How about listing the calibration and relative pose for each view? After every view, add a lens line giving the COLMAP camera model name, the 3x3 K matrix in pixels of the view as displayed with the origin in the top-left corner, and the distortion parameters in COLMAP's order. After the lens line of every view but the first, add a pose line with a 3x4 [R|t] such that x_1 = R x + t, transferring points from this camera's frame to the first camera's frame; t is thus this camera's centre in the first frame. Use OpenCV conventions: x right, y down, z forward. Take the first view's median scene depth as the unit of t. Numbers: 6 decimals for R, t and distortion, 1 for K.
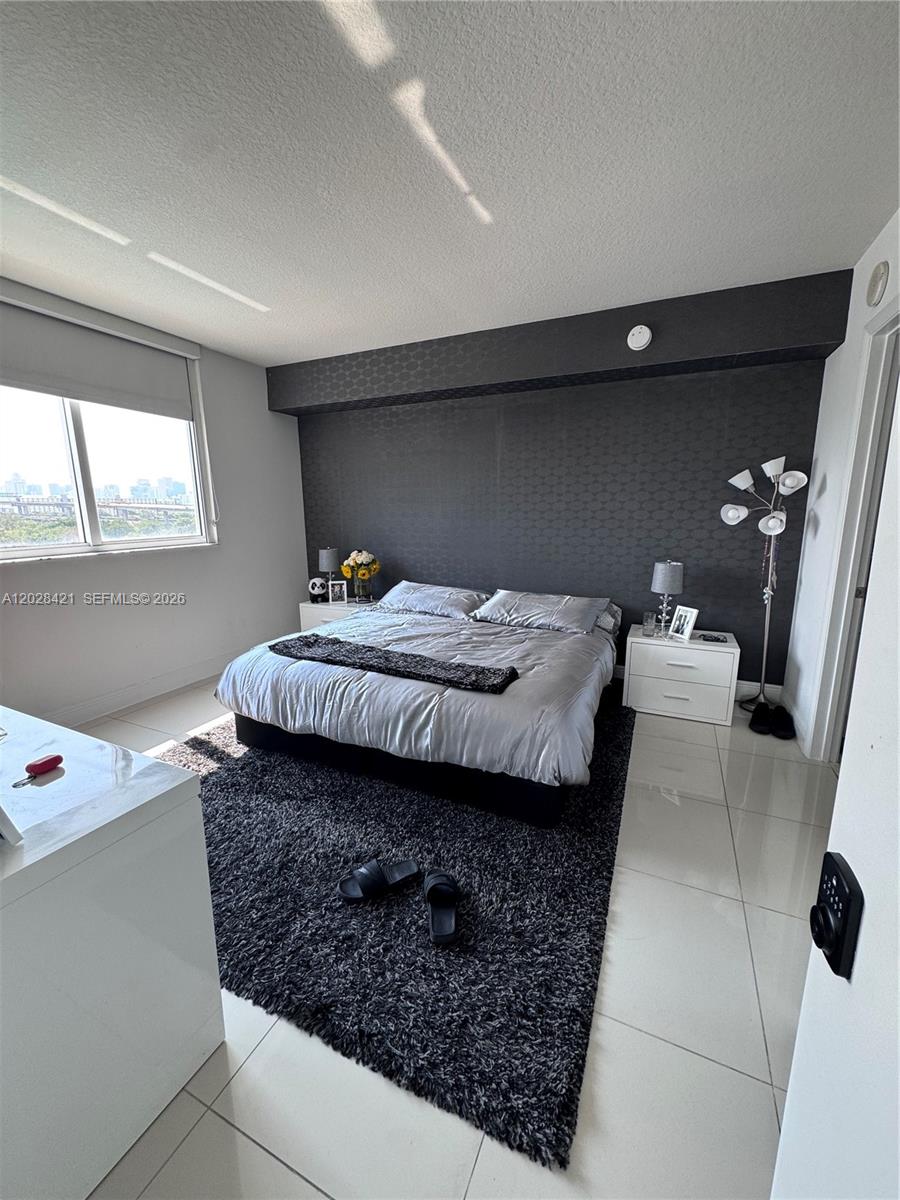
lens RADIAL K [[479.2, 0, 452.9], [0, 479.2, 599.1], [0, 0, 1]] dist [-0.001877, 0.000169]
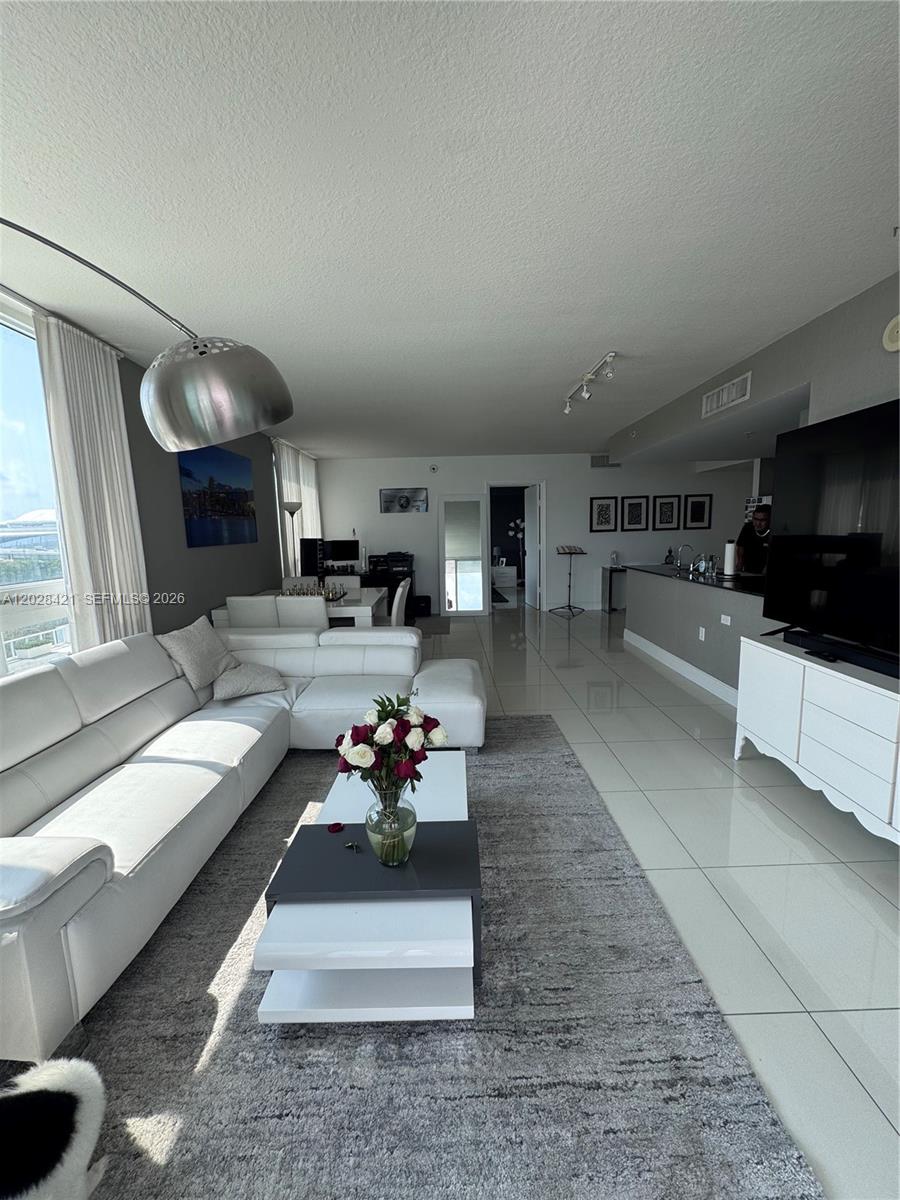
lens RADIAL K [[479.2, 0, 452.9], [0, 479.2, 599.1], [0, 0, 1]] dist [-0.001877, 0.000169]
pose [[0.901985, -0.083140, 0.423686, -1.493497], [0.105216, 0.994028, -0.028937, 0.405622], [-0.418750, 0.070680, 0.905347, -2.226706]]
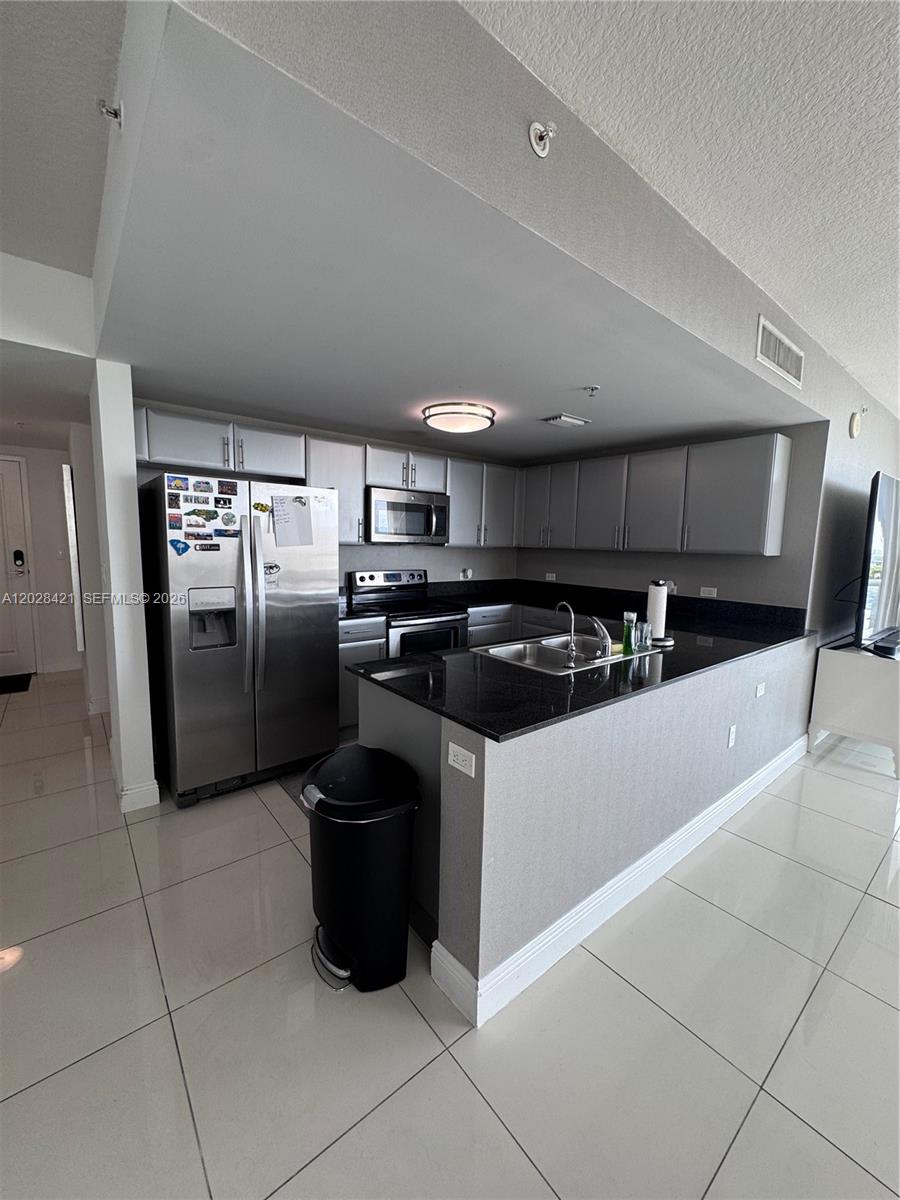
lens RADIAL K [[479.2, 0, 452.9], [0, 479.2, 599.1], [0, 0, 1]] dist [-0.001877, 0.000169]
pose [[-0.897845, -0.074147, 0.434025, -0.222907], [0.059649, 0.956150, 0.286738, 0.058438], [-0.436254, 0.283335, -0.854051, -0.478780]]
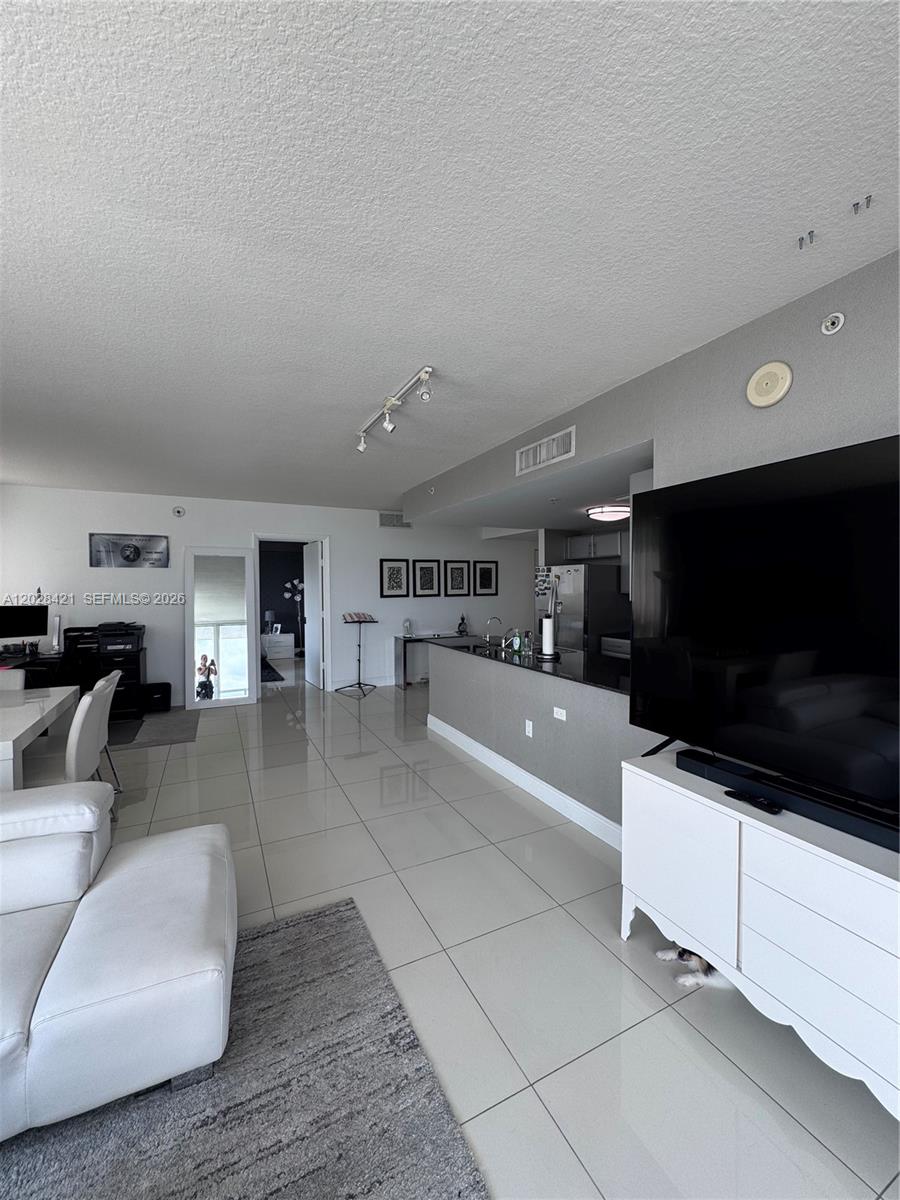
lens RADIAL K [[479.2, 0, 452.9], [0, 479.2, 599.1], [0, 0, 1]] dist [-0.001877, 0.000169]
pose [[0.623931, -0.023040, 0.781140, -1.273563], [0.149643, 0.984591, -0.090486, 0.316808], [-0.767019, 0.173350, 0.617764, -1.900586]]
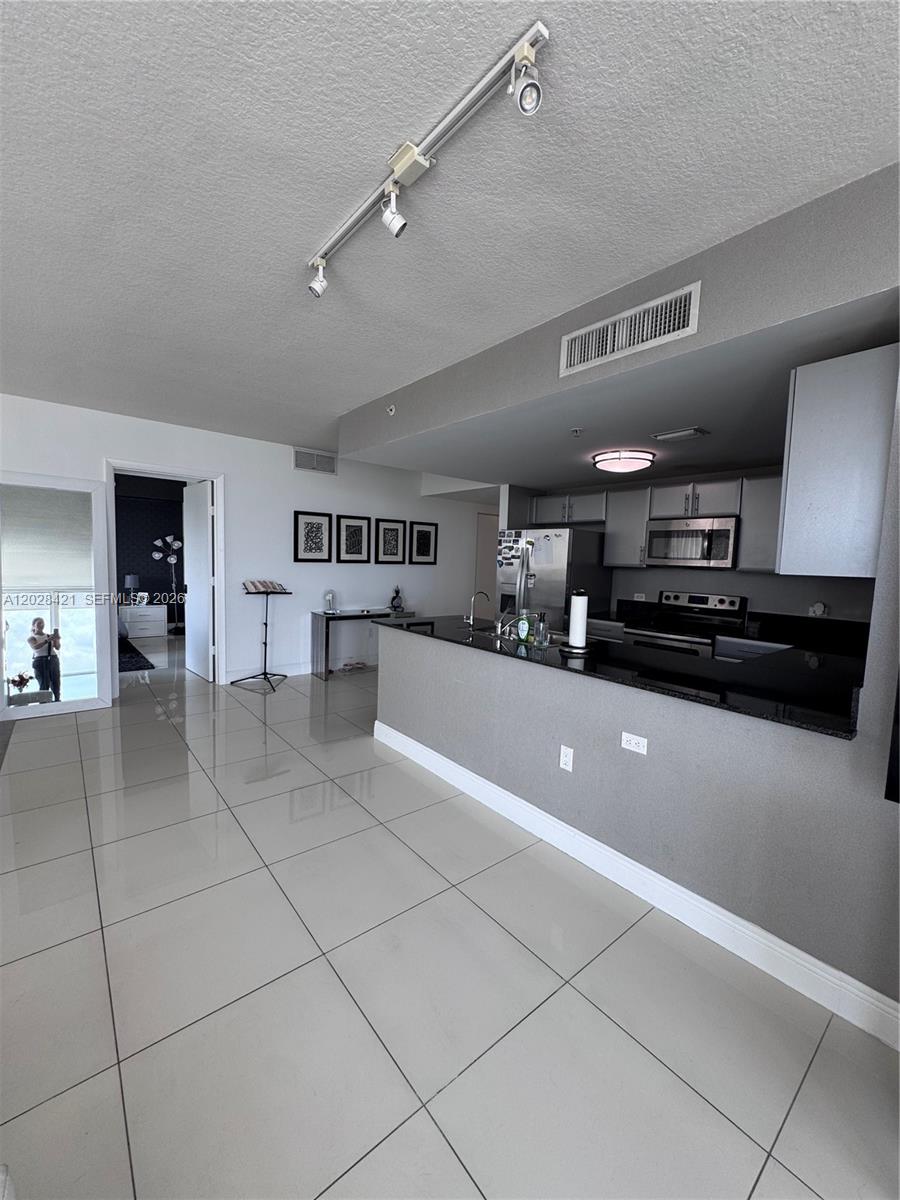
lens RADIAL K [[479.2, 0, 452.9], [0, 479.2, 599.1], [0, 0, 1]] dist [-0.001877, 0.000169]
pose [[0.433335, -0.058252, 0.899348, -1.042660], [0.134516, 0.990911, -0.000631, 0.267409], [-0.891138, 0.121250, 0.437232, -1.500607]]
